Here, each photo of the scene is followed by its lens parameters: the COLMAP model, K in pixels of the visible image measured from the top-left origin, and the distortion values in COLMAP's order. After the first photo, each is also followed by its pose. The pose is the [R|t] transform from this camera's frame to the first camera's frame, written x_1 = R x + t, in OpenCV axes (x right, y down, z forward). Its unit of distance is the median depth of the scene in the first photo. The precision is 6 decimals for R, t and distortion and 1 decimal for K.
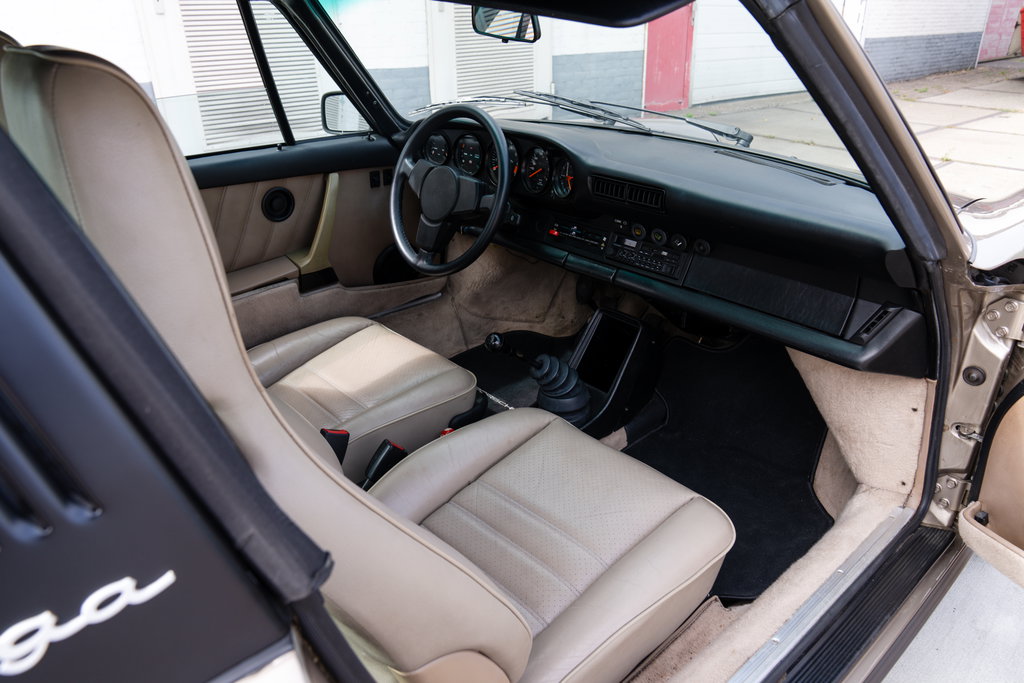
lens RADIAL K [[695.4, 0, 510.8], [0, 695.4, 343.6], [0, 0, 1]] dist [-0.036365, 0.024045]
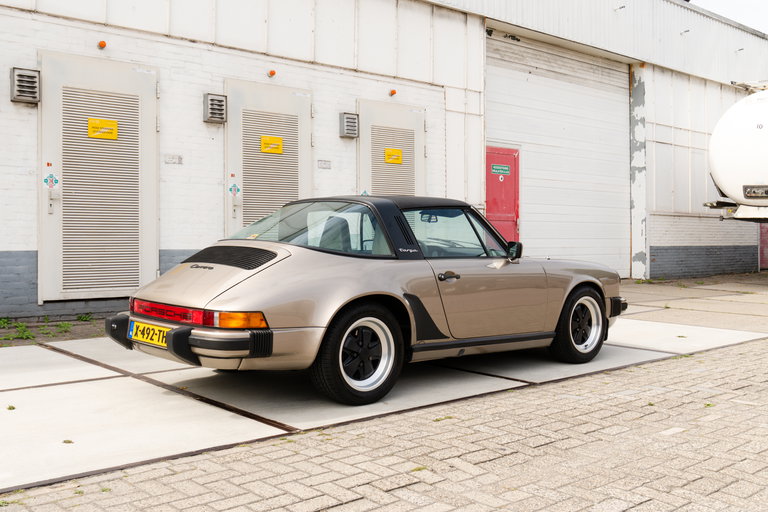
lens RADIAL K [[795.0, 0, 355.3], [0, 795.0, 239.5], [0, 0, 1]] dist [-0.003573, 0.006044]
pose [[0.999681, 0.021953, -0.012525, -0.372329], [-0.025186, 0.906848, -0.420704, 1.639277], [0.002123, 0.420886, 0.907111, -3.228551]]
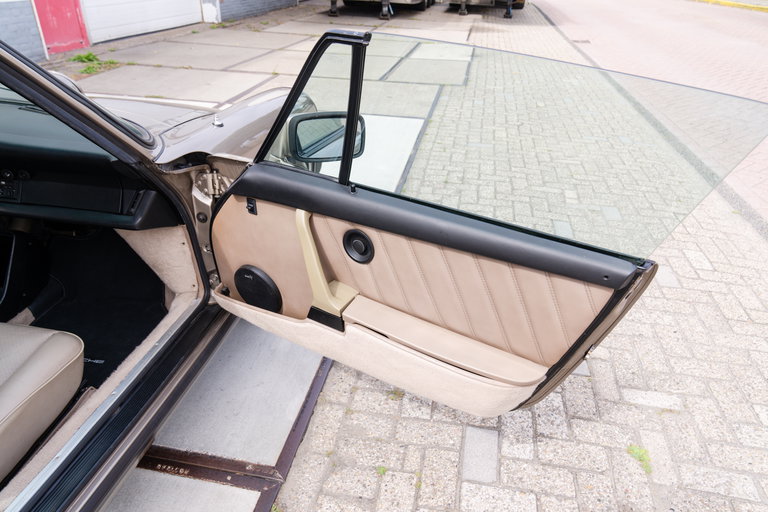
lens RADIAL K [[540.2, 0, 380.2], [0, 540.2, 257.5], [0, 0, 1]] dist [-0.026952, 0.008613]
pose [[0.782351, -0.271020, 0.560780, 0.171979], [0.234935, 0.962266, 0.137294, 0.051294], [-0.576830, 0.024334, 0.816502, -0.354941]]
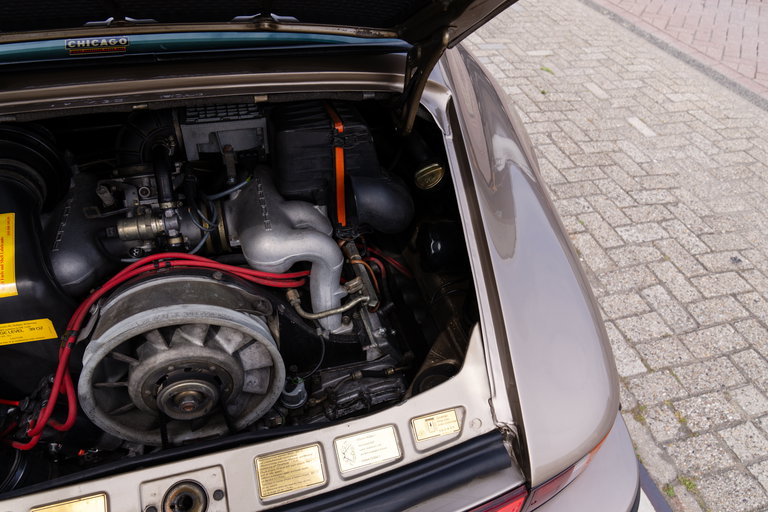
lens RADIAL K [[521.5, 0, 383.1], [0, 521.5, 257.6], [0, 0, 1]] dist [-0.036365, 0.024045]
pose [[0.424676, -0.586750, 0.689474, -1.298901], [0.336568, 0.809297, 0.481415, 0.074200], [-0.840460, 0.027610, 0.541170, -0.335909]]
